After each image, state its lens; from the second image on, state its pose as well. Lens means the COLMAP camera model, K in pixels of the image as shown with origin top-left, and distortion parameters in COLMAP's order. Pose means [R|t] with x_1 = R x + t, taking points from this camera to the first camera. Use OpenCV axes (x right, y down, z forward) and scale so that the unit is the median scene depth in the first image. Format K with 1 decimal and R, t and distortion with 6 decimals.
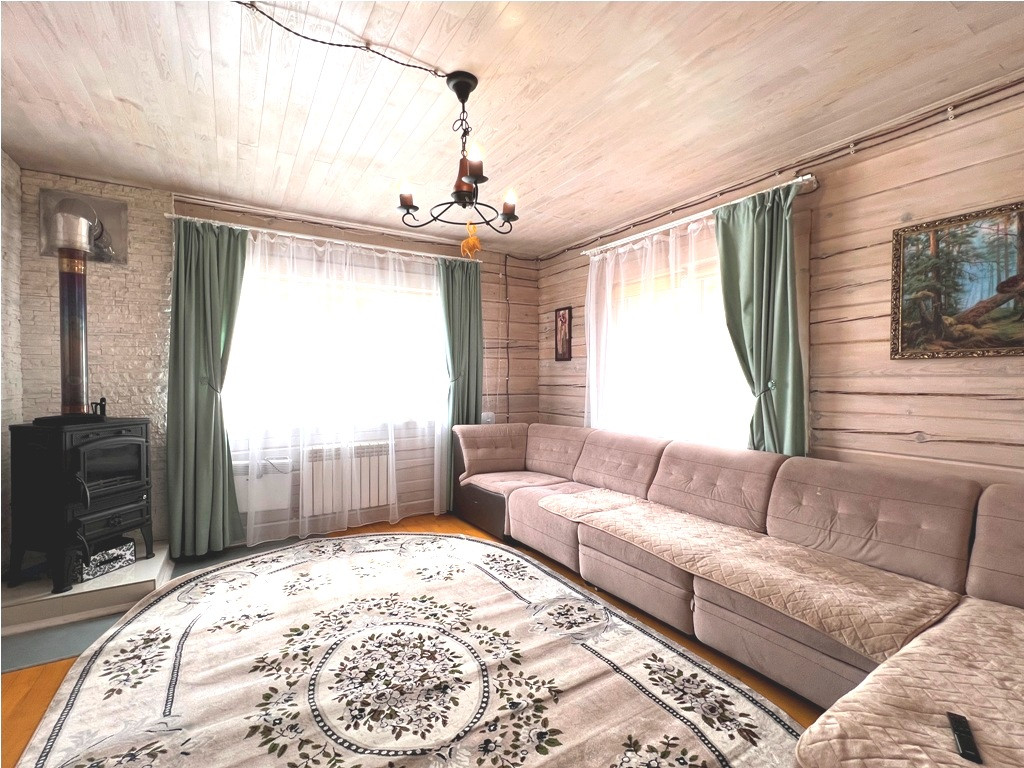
lens RADIAL K [[456.0, 0, 513.3], [0, 456.0, 383.0], [0, 0, 1]] dist [-0.002995, 0.000890]
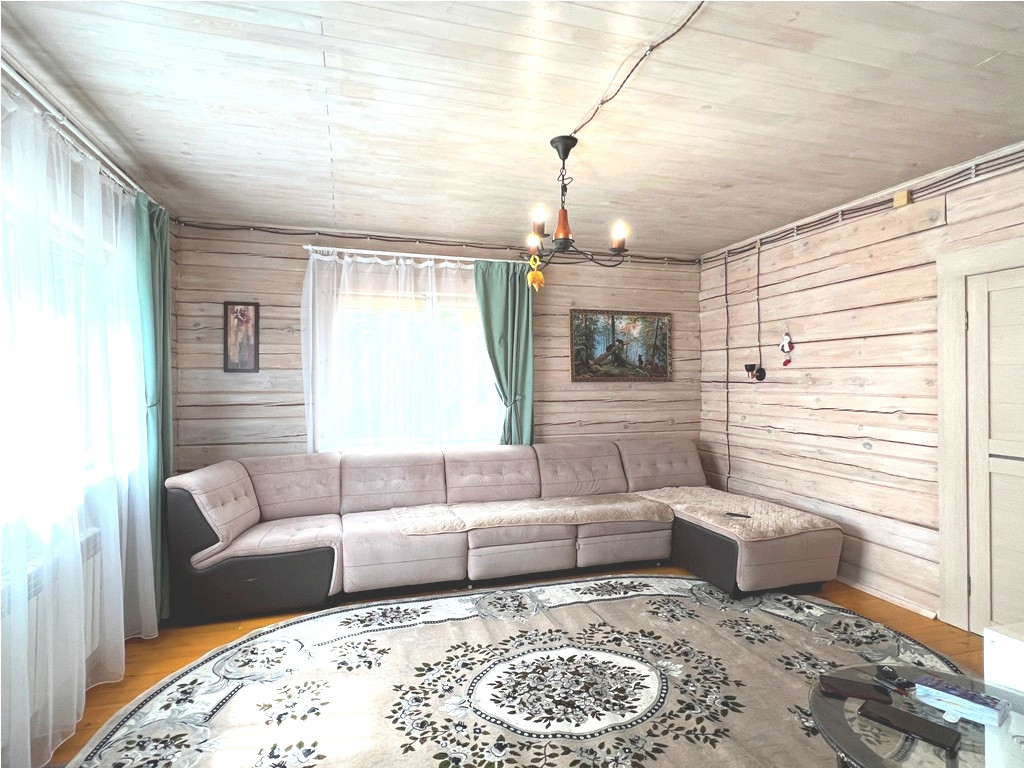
lens RADIAL K [[528.3, 0, 514.4], [0, 528.3, 383.3], [0, 0, 1]] dist [-0.003084, -0.000633]
pose [[0.267430, -0.002533, 0.963574, -1.168161], [0.013709, 0.999905, -0.001177, -0.043772], [-0.963480, 0.013524, 0.267439, 0.631969]]
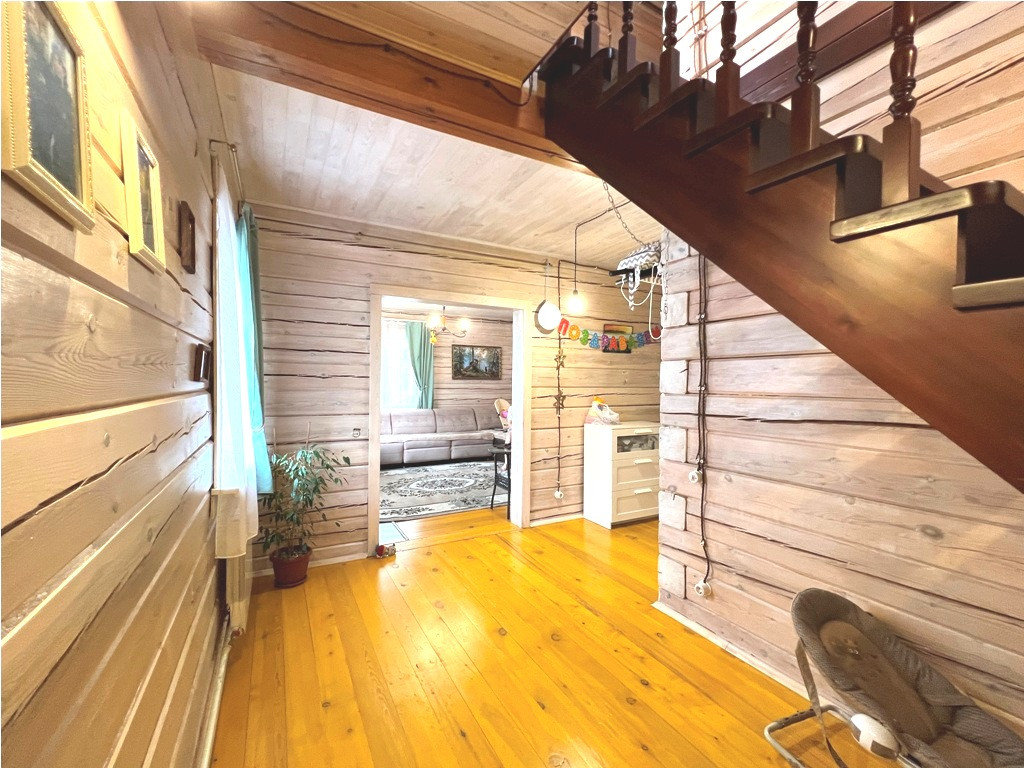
lens RADIAL K [[417.0, 0, 509.7], [0, 417.0, 384.5], [0, 0, 1]] dist [0.000696, 0.000387]
pose [[0.065427, -0.009761, 0.997810, -2.418533], [0.005431, 0.999941, 0.009426, -0.037509], [-0.997843, 0.004803, 0.065476, 0.294676]]
